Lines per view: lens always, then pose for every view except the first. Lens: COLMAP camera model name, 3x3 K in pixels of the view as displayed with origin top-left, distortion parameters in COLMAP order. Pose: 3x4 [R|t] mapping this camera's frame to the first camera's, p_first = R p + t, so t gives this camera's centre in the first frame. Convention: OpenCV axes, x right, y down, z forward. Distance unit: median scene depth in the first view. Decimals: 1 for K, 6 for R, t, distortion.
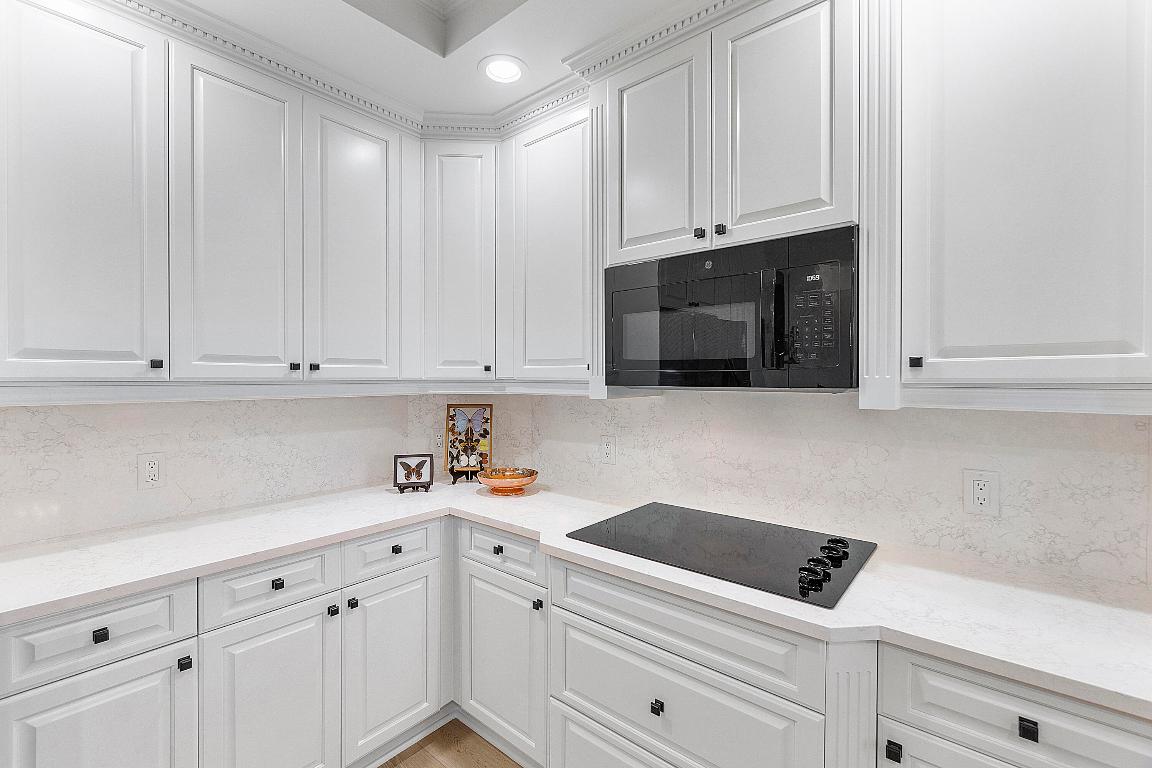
lens RADIAL K [[489.9, 0, 576.0], [0, 489.9, 384.0], [0, 0, 1]] dist [-0.002365, -0.000284]
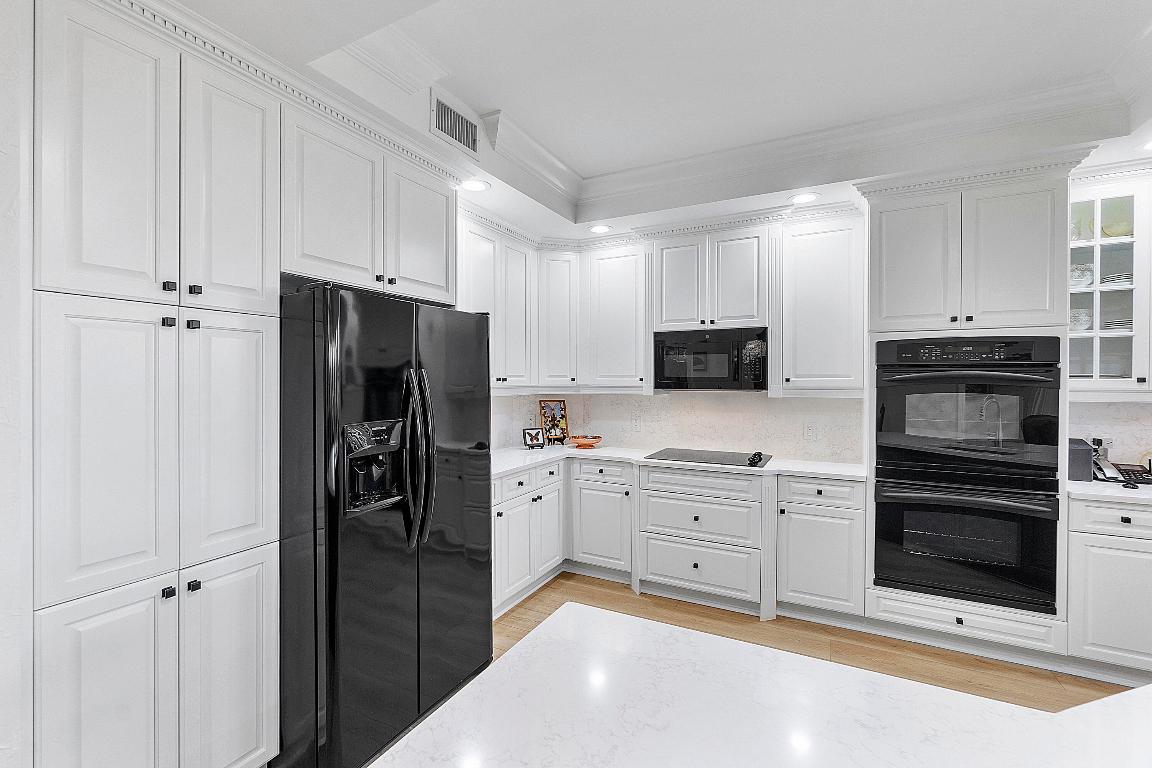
lens RADIAL K [[485.2, 0, 576.0], [0, 485.2, 384.0], [0, 0, 1]] dist [-0.004153, -0.000151]
pose [[0.976177, -0.002762, 0.216957, -0.623251], [0.003333, 0.999992, -0.002265, -0.012181], [-0.216949, 0.002934, 0.976179, -0.825445]]
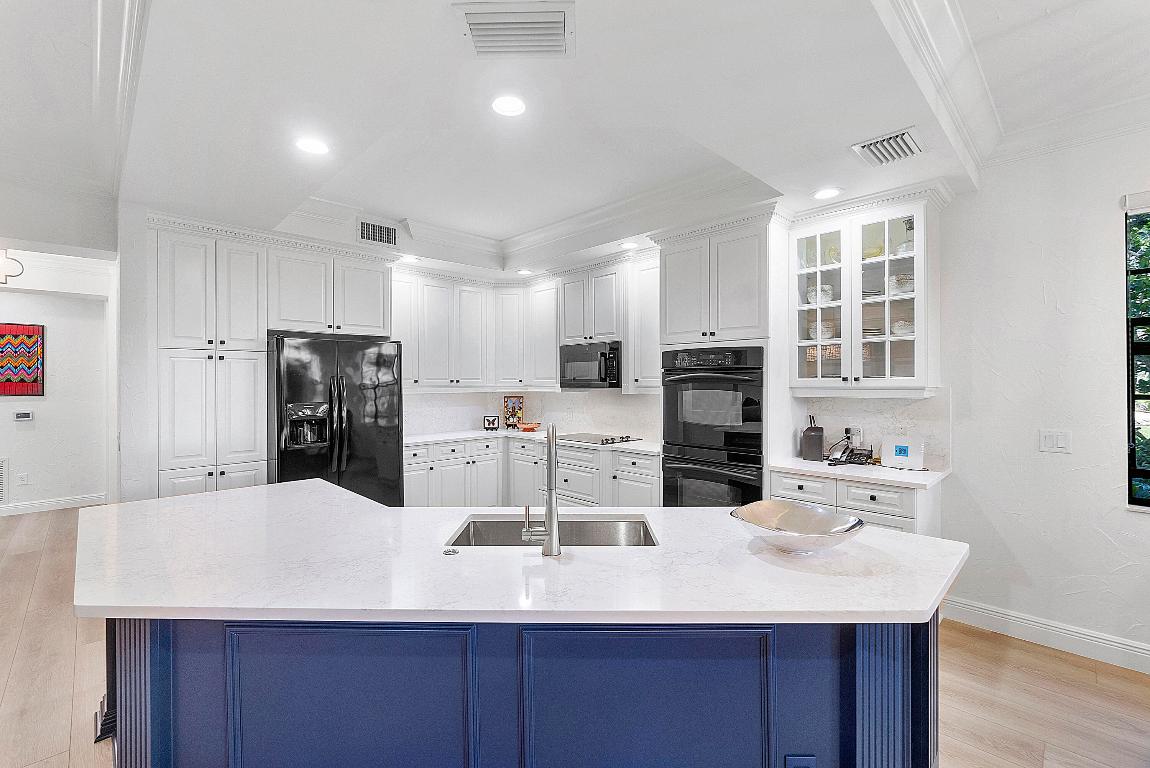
lens RADIAL K [[489.1, 0, 575.0], [0, 489.1, 384.0], [0, 0, 1]] dist [-0.002365, -0.000284]
pose [[0.994866, -0.003747, -0.101128, 0.376419], [0.002882, 0.999958, -0.008695, 0.006126], [0.101156, 0.008359, 0.994835, -1.568056]]
